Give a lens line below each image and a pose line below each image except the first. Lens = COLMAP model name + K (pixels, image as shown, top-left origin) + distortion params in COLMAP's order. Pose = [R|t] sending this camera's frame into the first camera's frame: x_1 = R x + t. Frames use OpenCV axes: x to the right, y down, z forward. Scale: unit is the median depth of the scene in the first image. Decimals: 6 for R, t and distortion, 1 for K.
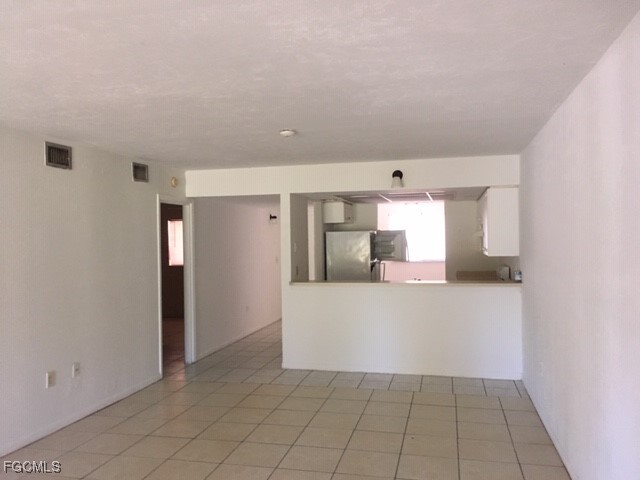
lens RADIAL K [[550.1, 0, 320.4], [0, 550.1, 238.0], [0, 0, 1]] dist [0.038593, -0.006175]
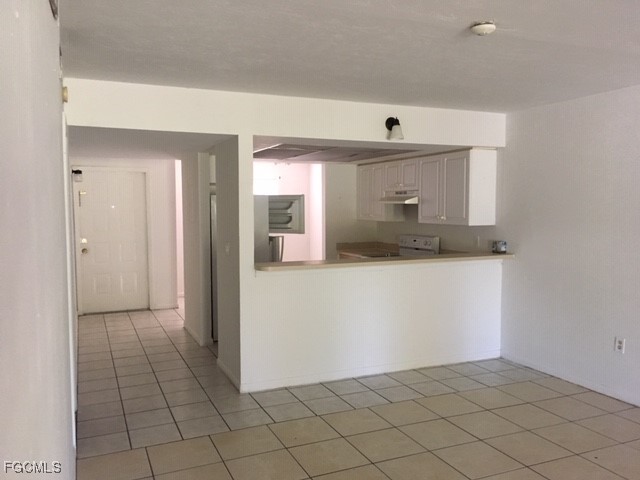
lens RADIAL K [[550.1, 0, 319.8], [0, 550.1, 242.1], [0, 0, 1]] dist [0.038593, -0.006175]
pose [[0.796108, -0.029418, 0.604439, -0.428423], [-0.008885, 0.998142, 0.060282, 0.008003], [-0.605089, -0.053361, 0.794368, 0.436930]]
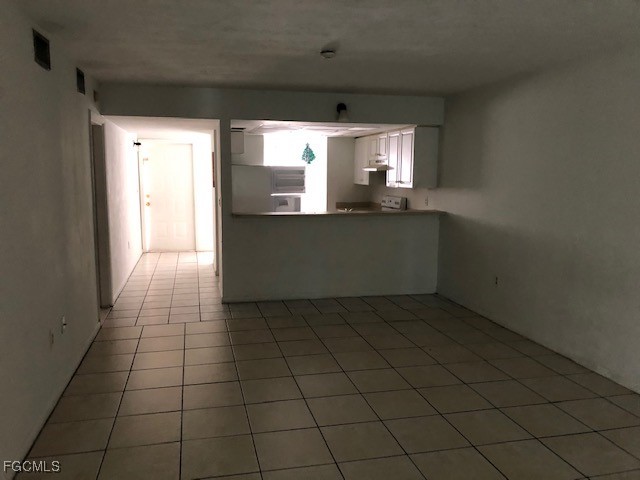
lens RADIAL K [[525.7, 0, 321.6], [0, 525.7, 238.0], [0, 0, 1]] dist [0.039472, 0.004443]
pose [[0.889665, -0.037268, 0.455090, -0.354644], [-0.020424, 0.992418, 0.121199, 0.007029], [-0.456156, -0.117121, 0.882159, 0.121543]]
